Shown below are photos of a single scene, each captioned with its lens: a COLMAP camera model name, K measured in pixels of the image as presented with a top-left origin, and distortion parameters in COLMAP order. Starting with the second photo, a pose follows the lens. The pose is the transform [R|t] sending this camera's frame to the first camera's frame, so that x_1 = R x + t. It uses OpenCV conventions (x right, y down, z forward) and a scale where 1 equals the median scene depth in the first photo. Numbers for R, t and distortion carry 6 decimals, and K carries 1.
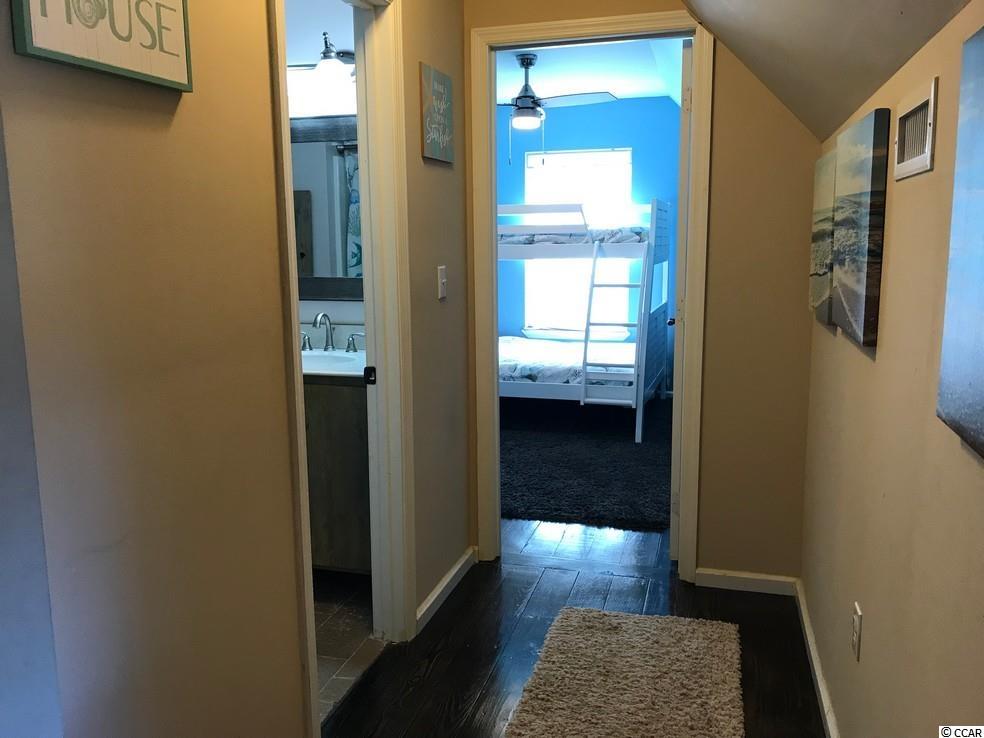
lens RADIAL K [[814.1, 0, 492.7], [0, 814.1, 366.3], [0, 0, 1]] dist [0.015230, -0.002608]
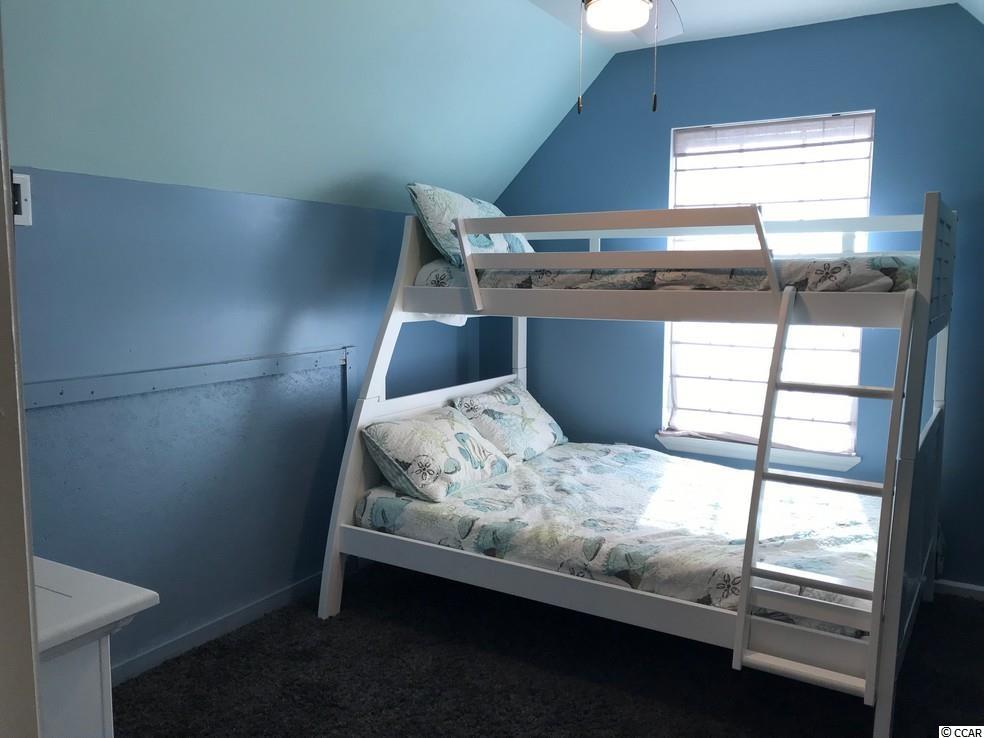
lens RADIAL K [[814.1, 0, 493.8], [0, 814.1, 348.1], [0, 0, 1]] dist [0.015230, -0.002608]
pose [[0.968580, 0.039731, -0.245508, 0.080268], [-0.054950, 0.996948, -0.055453, -0.084014], [0.242555, 0.067201, 0.967807, 0.513869]]
